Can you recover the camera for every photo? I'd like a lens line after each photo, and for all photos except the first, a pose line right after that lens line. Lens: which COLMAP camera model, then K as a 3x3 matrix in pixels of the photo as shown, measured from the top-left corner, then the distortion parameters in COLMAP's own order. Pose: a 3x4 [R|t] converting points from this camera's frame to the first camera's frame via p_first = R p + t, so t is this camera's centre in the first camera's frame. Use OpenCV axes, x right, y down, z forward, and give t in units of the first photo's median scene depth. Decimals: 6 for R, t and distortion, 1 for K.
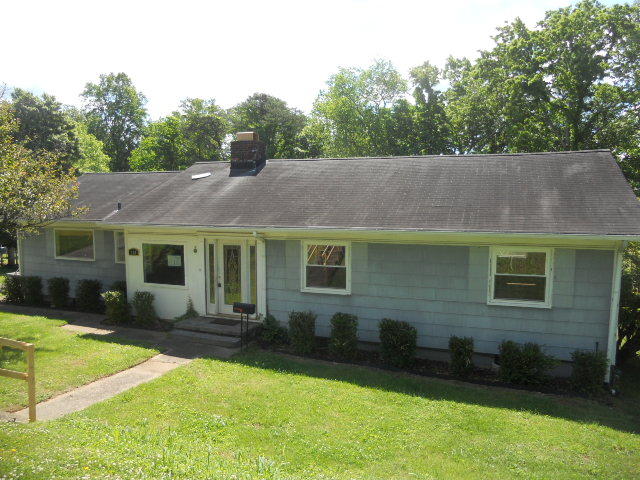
lens RADIAL K [[487.3, 0, 317.7], [0, 487.3, 243.3], [0, 0, 1]] dist [-0.051397, 0.001153]
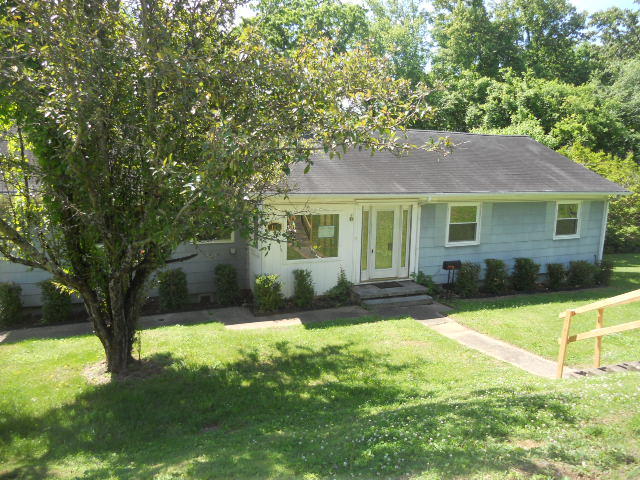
lens RADIAL K [[487.3, 0, 317.7], [0, 487.3, 243.3], [0, 0, 1]] dist [-0.051397, 0.001153]
pose [[0.718333, -0.100487, 0.688404, -1.040478], [0.046271, 0.994223, 0.096845, -0.035908], [-0.694159, -0.037714, 0.718833, 0.373419]]
